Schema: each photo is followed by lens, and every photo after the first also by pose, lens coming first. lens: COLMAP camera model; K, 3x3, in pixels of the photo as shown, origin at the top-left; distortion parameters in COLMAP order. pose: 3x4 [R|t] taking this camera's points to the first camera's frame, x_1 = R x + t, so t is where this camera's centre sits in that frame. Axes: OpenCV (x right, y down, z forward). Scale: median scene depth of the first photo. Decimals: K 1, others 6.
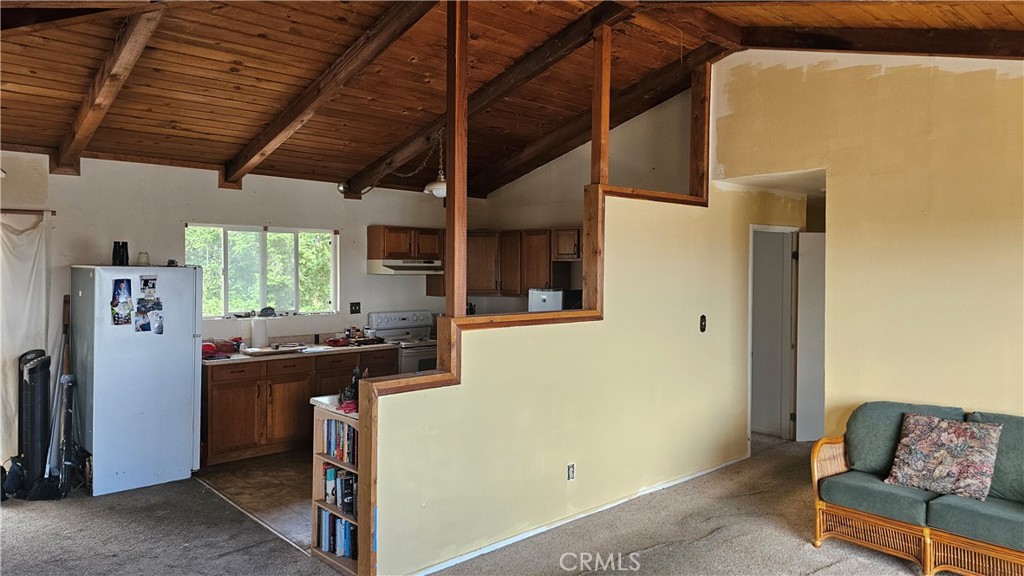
lens RADIAL K [[691.8, 0, 518.7], [0, 691.8, 287.1], [0, 0, 1]] dist [0.047228, -0.049172]
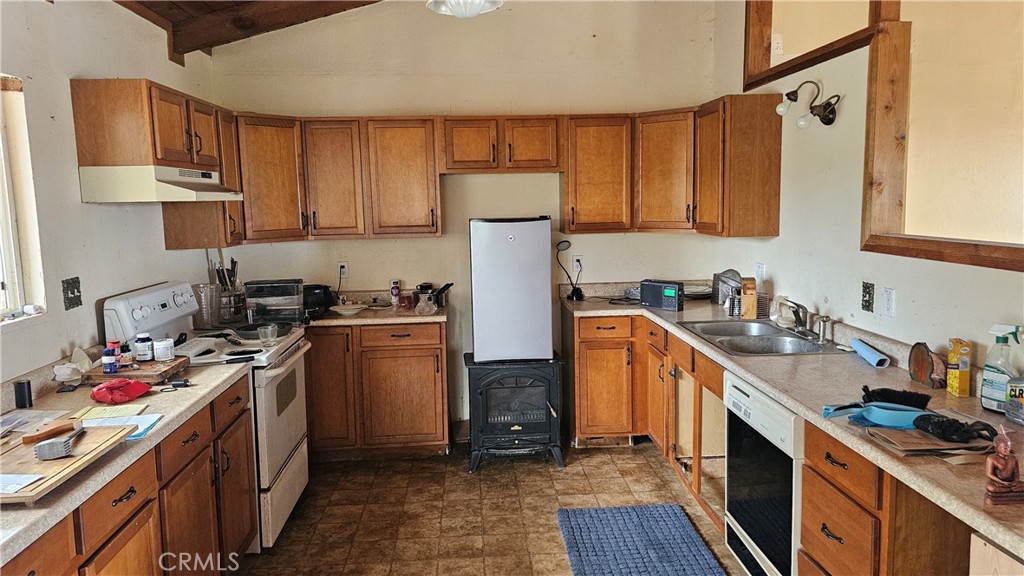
lens RADIAL K [[691.8, 0, 513.4], [0, 691.8, 281.4], [0, 0, 1]] dist [0.047228, -0.049172]
pose [[0.623008, -0.114173, 0.773838, -0.382699], [0.052219, 0.993154, 0.104490, -0.003891], [-0.780471, -0.024689, 0.624705, 0.569377]]
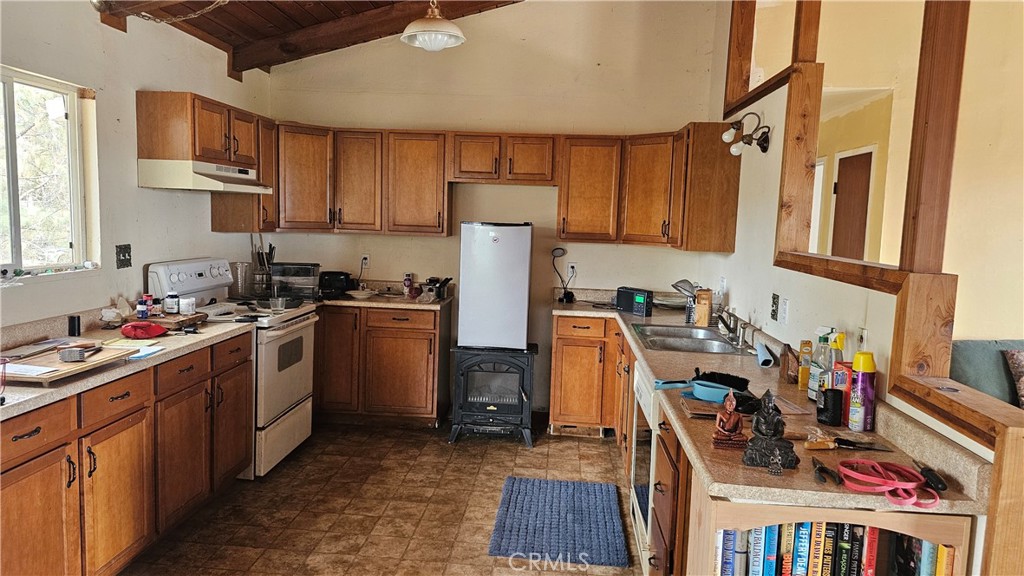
lens RADIAL K [[691.8, 0, 507.1], [0, 691.8, 289.1], [0, 0, 1]] dist [0.047228, -0.049172]
pose [[0.733270, -0.054885, 0.677719, -0.374477], [-0.006566, 0.996119, 0.087775, 0.008108], [-0.679906, -0.068813, 0.730063, 0.450498]]
